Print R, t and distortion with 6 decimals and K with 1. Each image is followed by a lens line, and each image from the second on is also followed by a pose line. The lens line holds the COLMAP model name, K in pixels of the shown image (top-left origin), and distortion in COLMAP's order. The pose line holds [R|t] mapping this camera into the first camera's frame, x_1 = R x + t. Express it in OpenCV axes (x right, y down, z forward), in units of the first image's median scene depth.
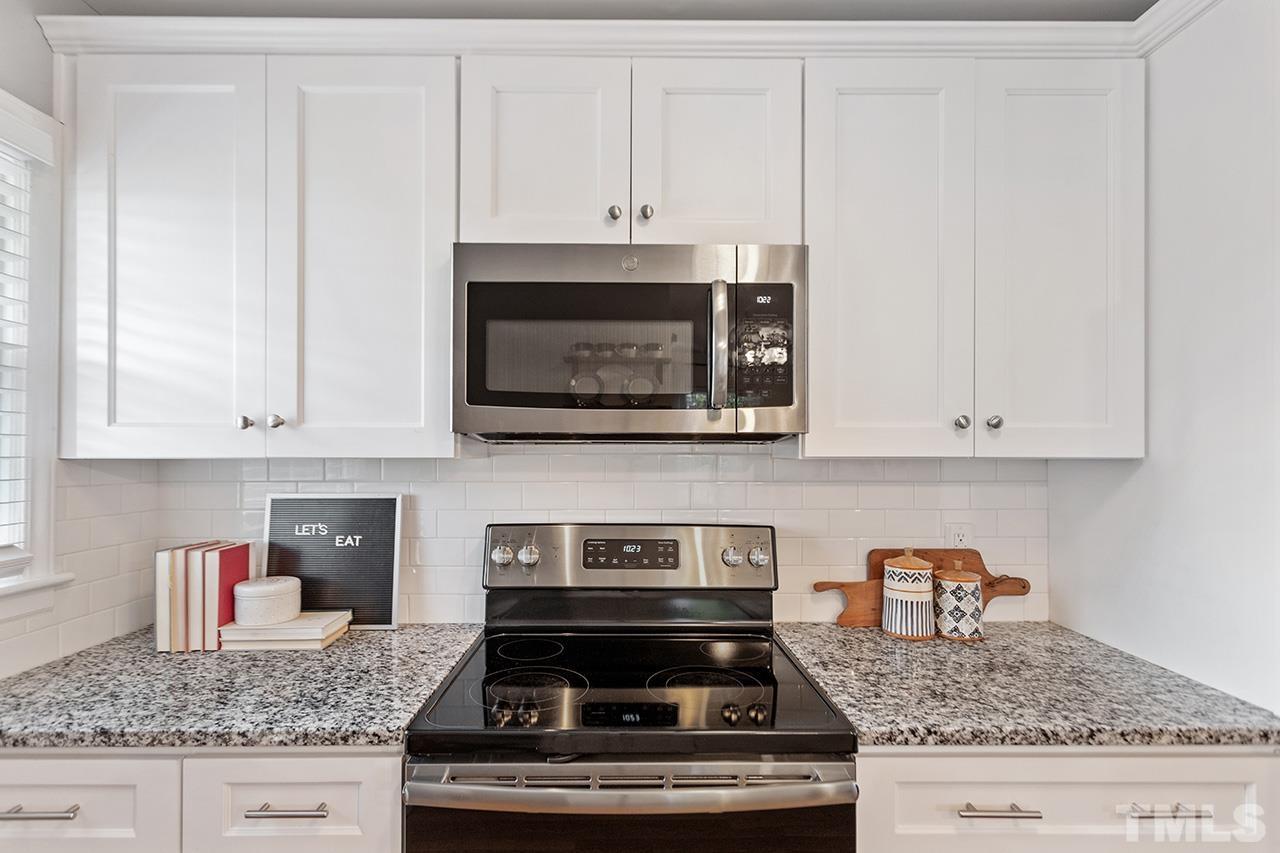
lens RADIAL K [[608.7, 0, 633.6], [0, 608.7, 448.9], [0, 0, 1]] dist [0.001592, 0.001933]
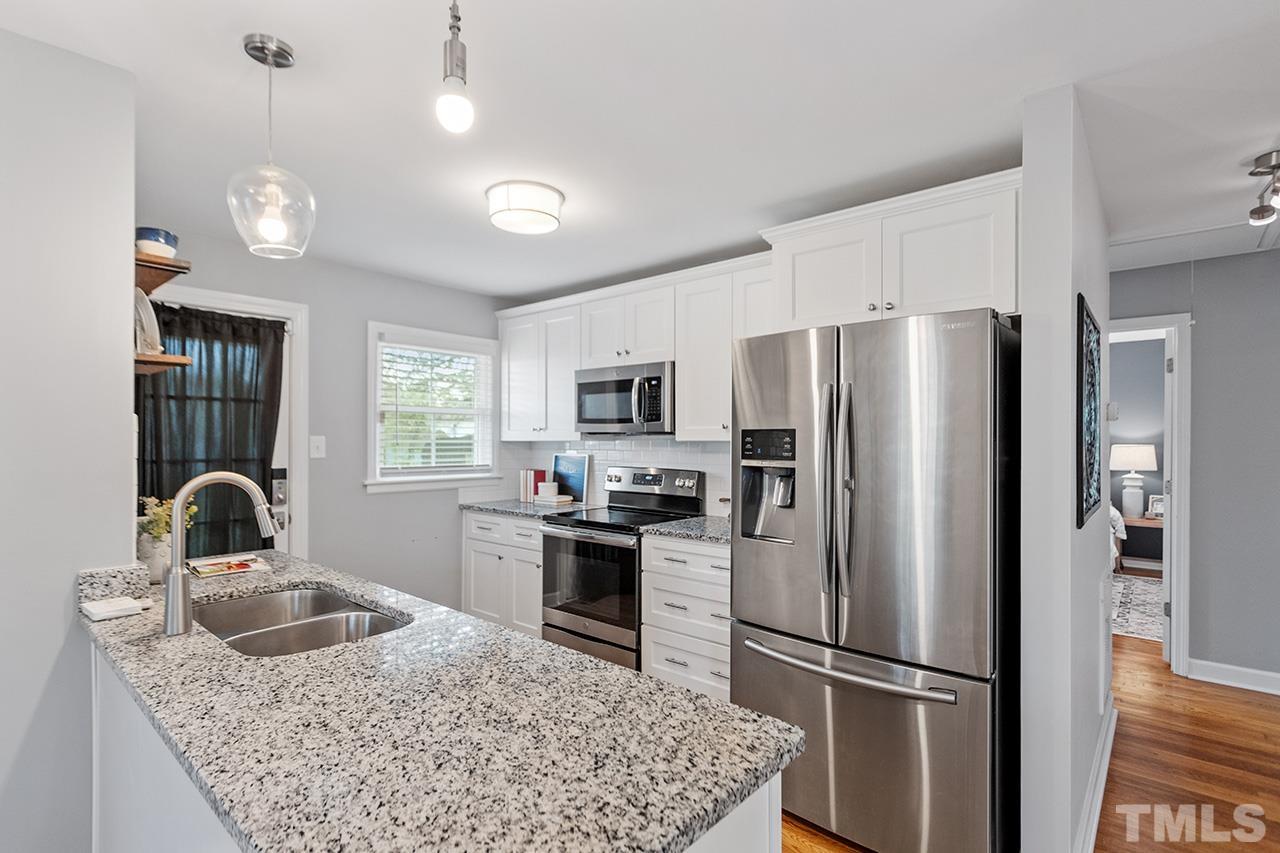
lens RADIAL K [[608.7, 0, 646.0], [0, 608.7, 441.8], [0, 0, 1]] dist [0.001592, 0.001933]
pose [[0.761218, 0.002747, -0.648490, 1.860593], [0.003631, 0.999957, 0.008497, -0.004438], [0.648486, -0.008823, 0.761176, -1.041428]]
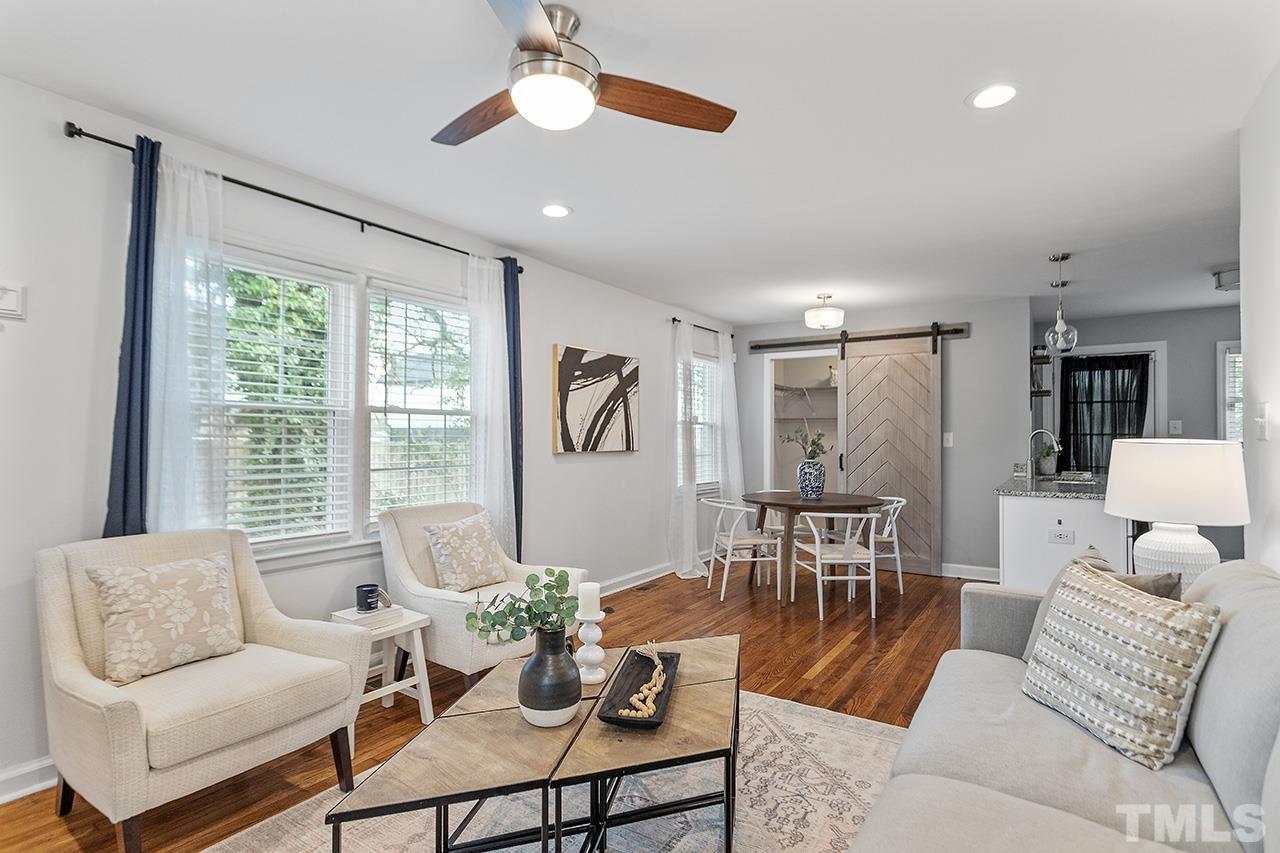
lens RADIAL K [[624.6, 0, 661.2], [0, 624.6, 424.8], [0, 0, 1]] dist [-0.011414, -0.000035]
pose [[-0.512365, -0.018137, -0.858576, 4.619481], [0.003230, 0.999729, -0.023047, 0.108906], [0.858762, -0.014582, -0.512168, -0.823151]]
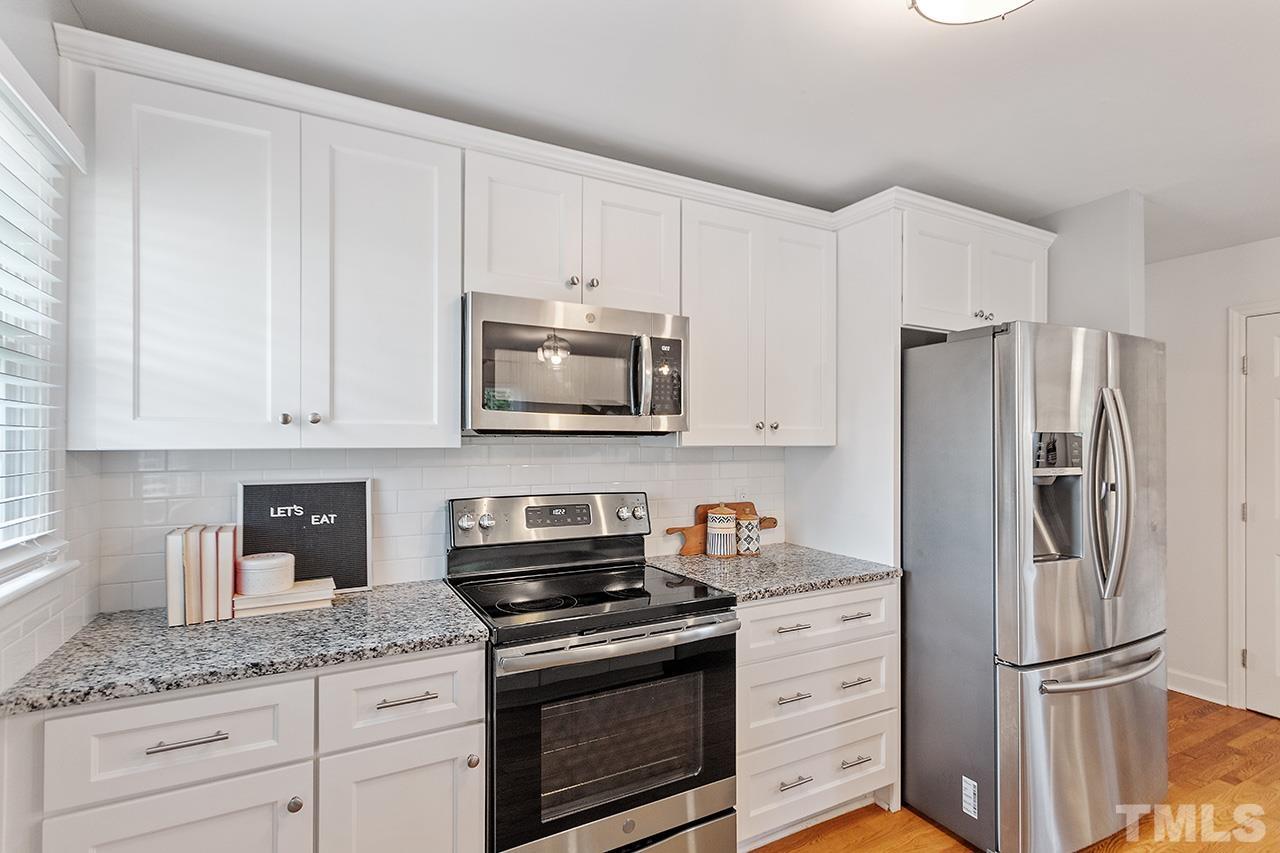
lens RADIAL K [[608.7, 0, 642.1], [0, 608.7, 439.9], [0, 0, 1]] dist [0.001592, 0.001933]
pose [[0.883004, 0.000740, 0.469365, -0.570133], [-0.002997, 0.999987, 0.004062, -0.009121], [-0.469356, -0.004993, 0.882995, -0.374590]]
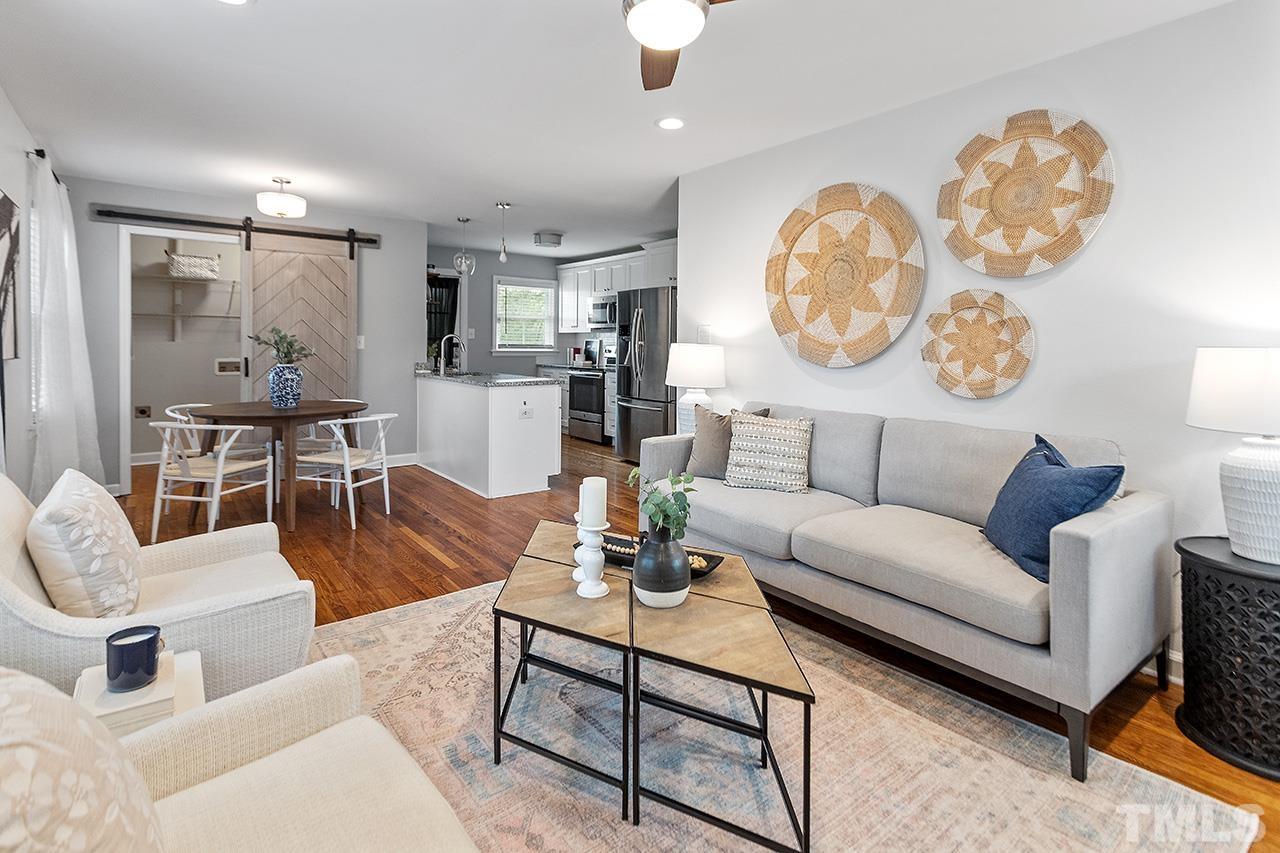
lens RADIAL K [[608.7, 0, 633.9], [0, 608.7, 354.2], [0, 0, 1]] dist [0.001592, 0.001933]
pose [[0.622484, 0.019532, -0.782388, 4.639328], [-0.004820, 0.999765, 0.021124, 0.103172], [0.782617, -0.009378, 0.622432, -2.398857]]
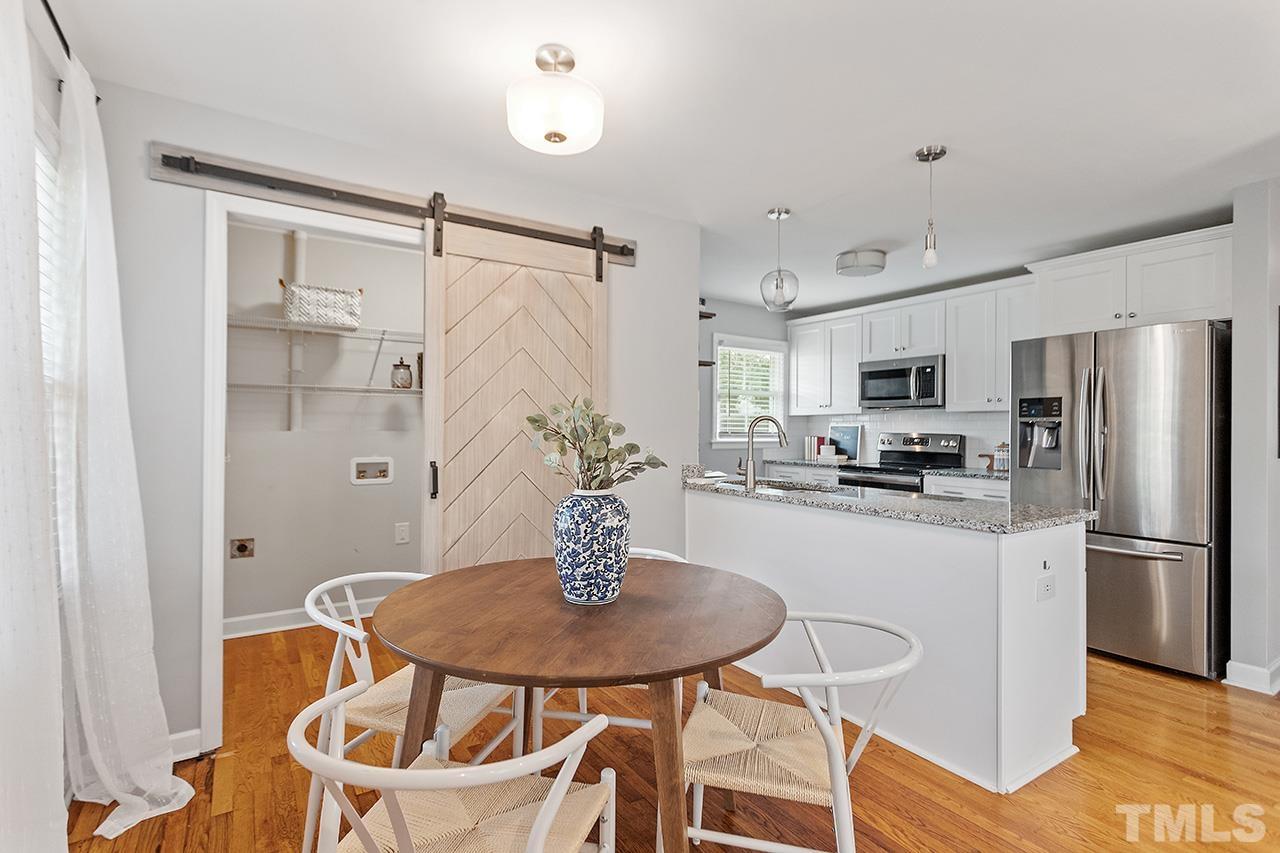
lens RADIAL K [[608.7, 0, 644.9], [0, 608.7, 426.4], [0, 0, 1]] dist [0.001592, 0.001933]
pose [[0.554330, -0.000524, -0.832297, 2.278746], [-0.000115, 1.000000, -0.000706, 0.103689], [0.832297, 0.000487, 0.554330, -2.445385]]
